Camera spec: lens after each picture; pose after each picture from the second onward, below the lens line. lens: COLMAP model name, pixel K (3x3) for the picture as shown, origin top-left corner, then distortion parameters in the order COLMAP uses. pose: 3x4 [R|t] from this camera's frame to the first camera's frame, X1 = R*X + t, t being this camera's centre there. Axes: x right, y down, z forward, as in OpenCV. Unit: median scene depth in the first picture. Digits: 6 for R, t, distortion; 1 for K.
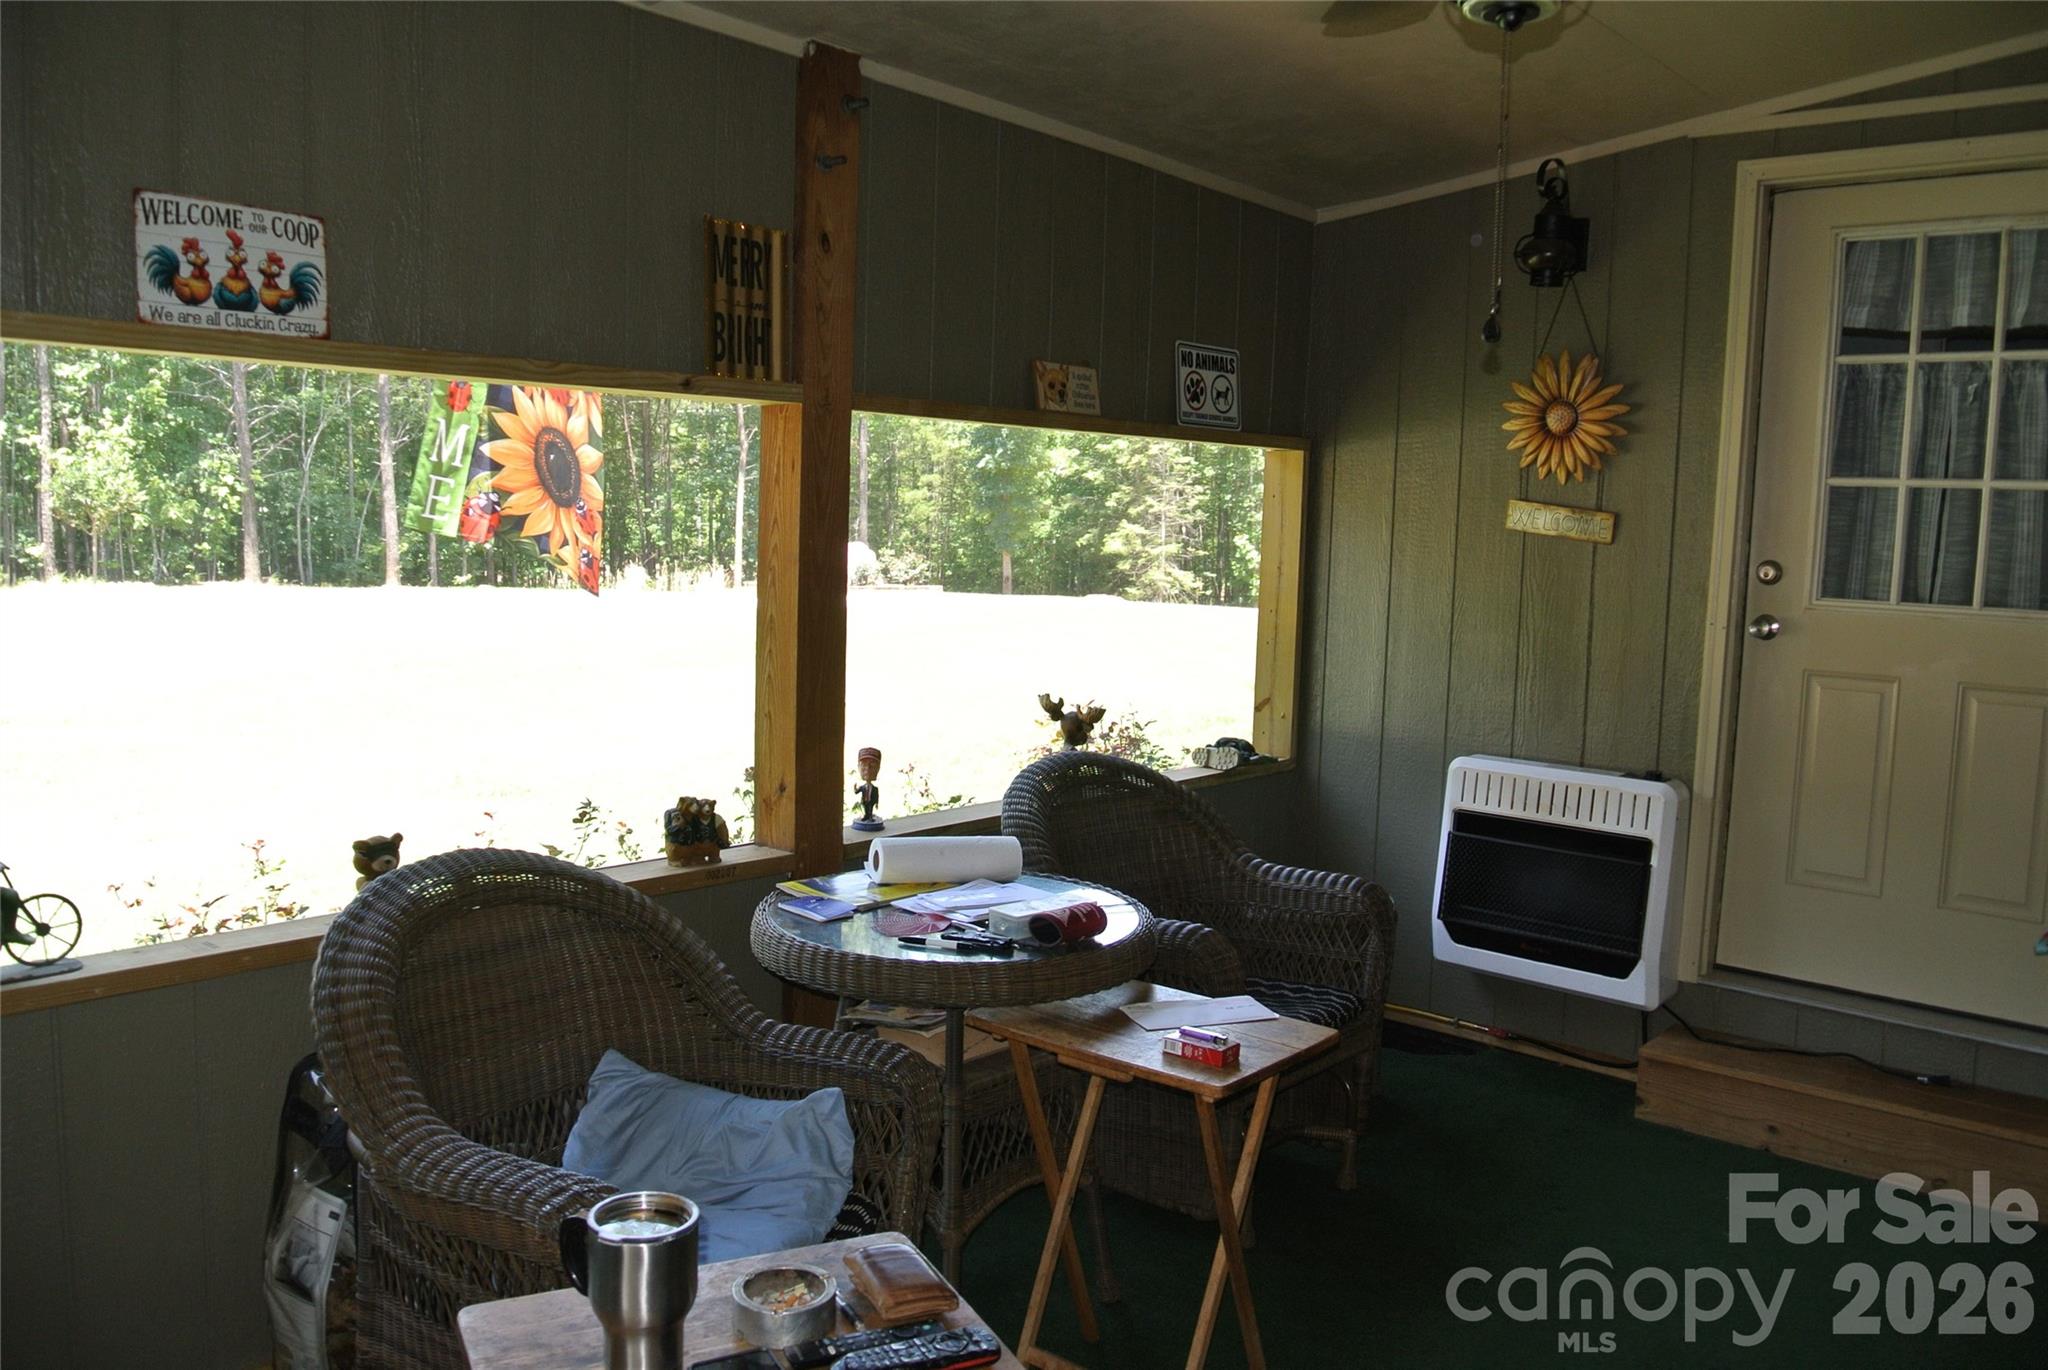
lens RADIAL K [[1616.7, 0, 1022.2], [0, 1616.7, 676.9], [0, 0, 1]] dist [-0.051845, 0.005752]
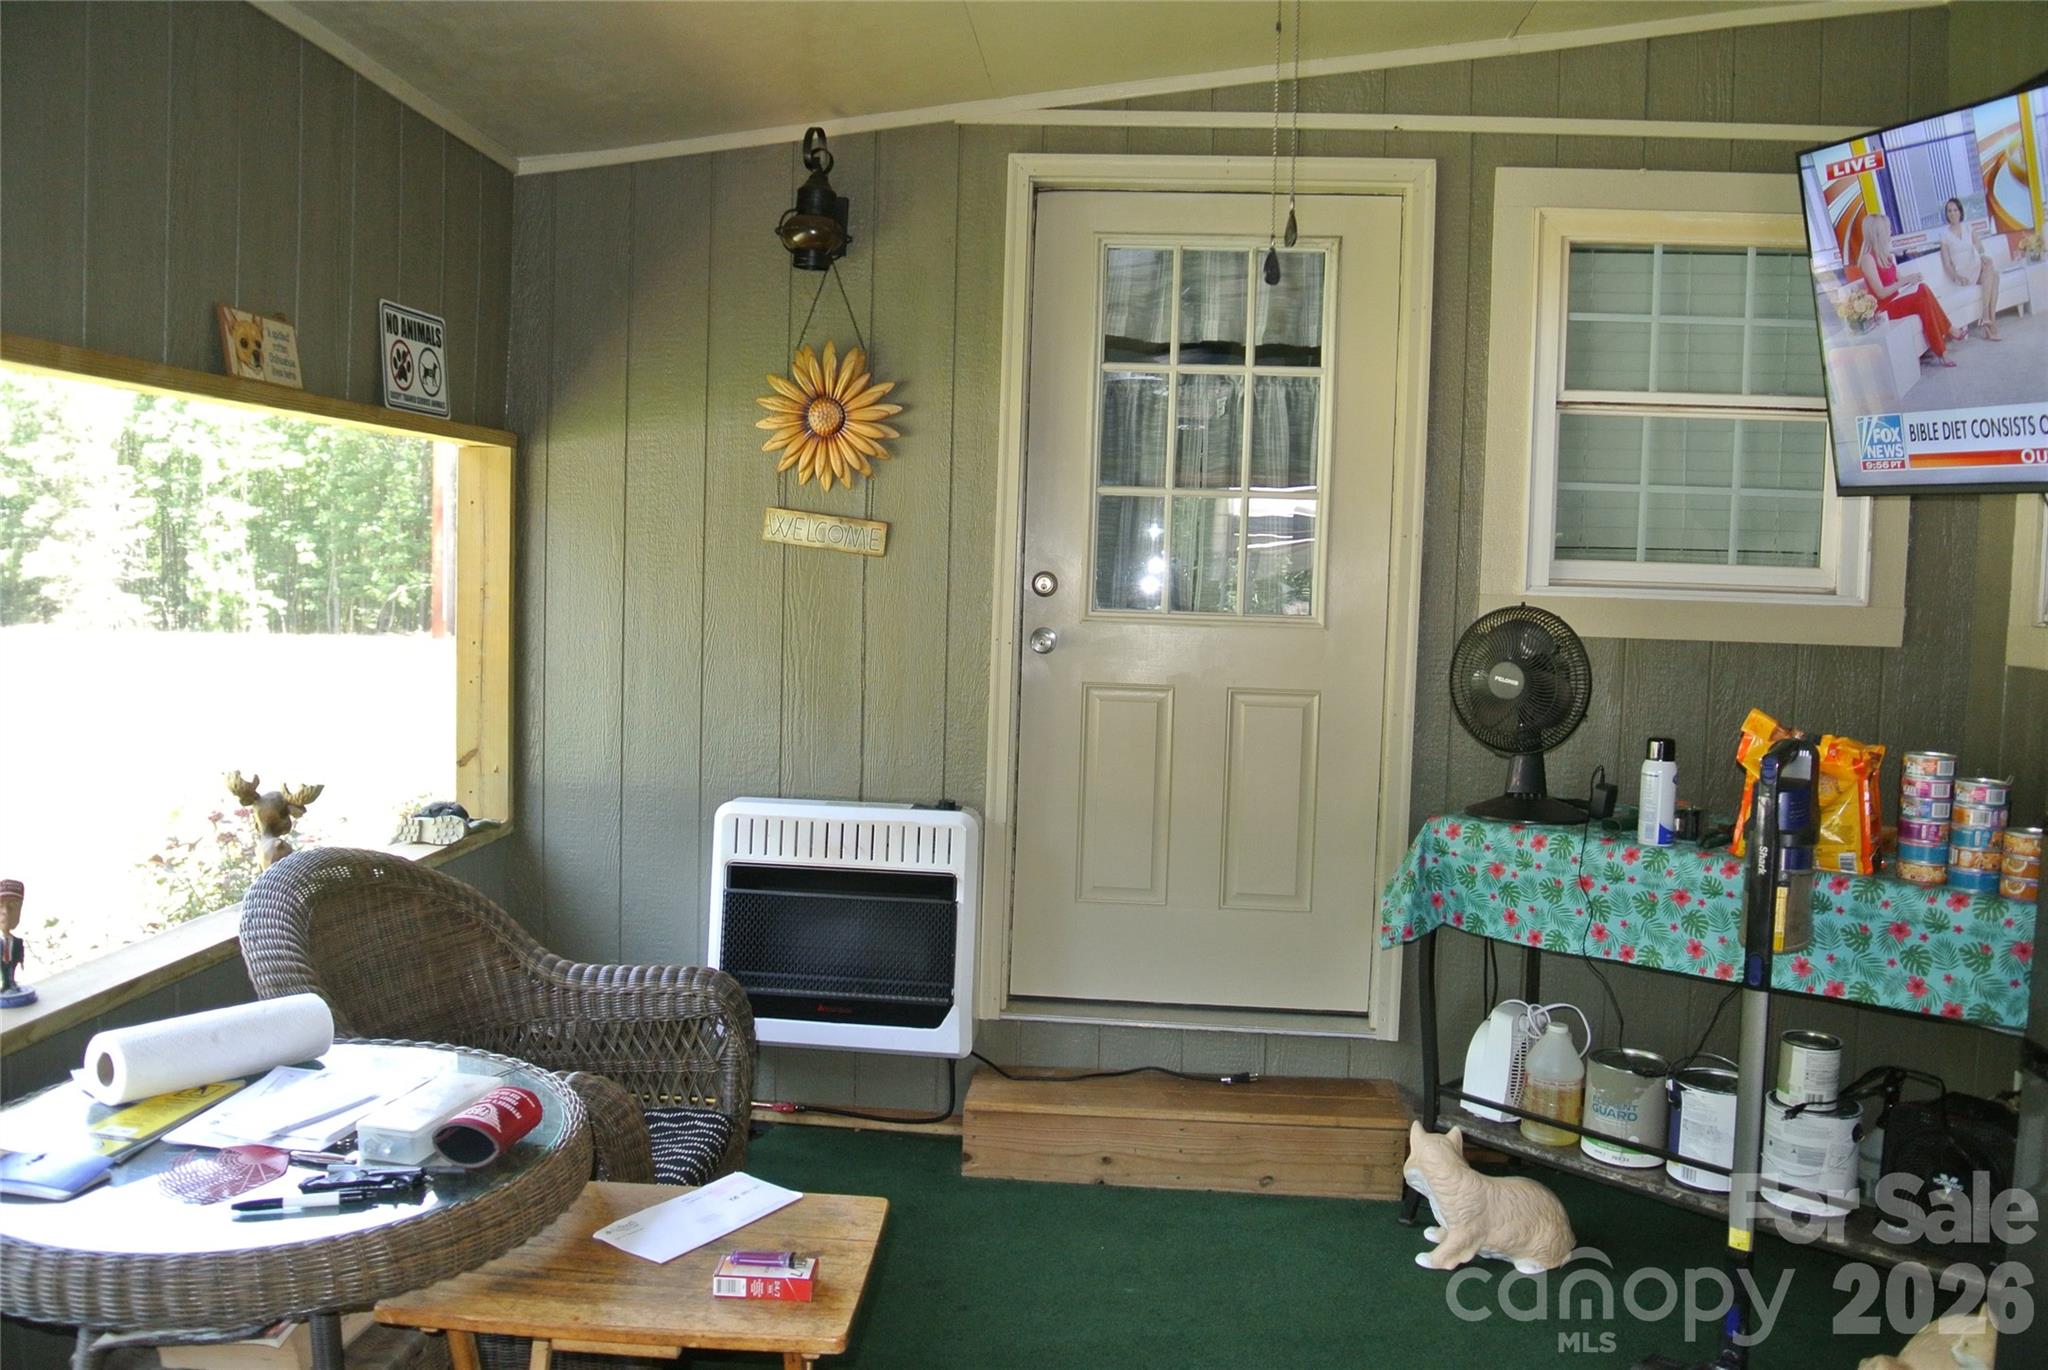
lens RADIAL K [[1616.6, 0, 1034.8], [0, 1616.6, 671.7], [0, 0, 1]] dist [-0.068843, 0.016080]
pose [[0.807624, -0.048359, 0.587711, -0.111190], [0.055762, 0.998429, 0.005526, -0.017648], [-0.587055, 0.028309, 0.809052, 0.210641]]
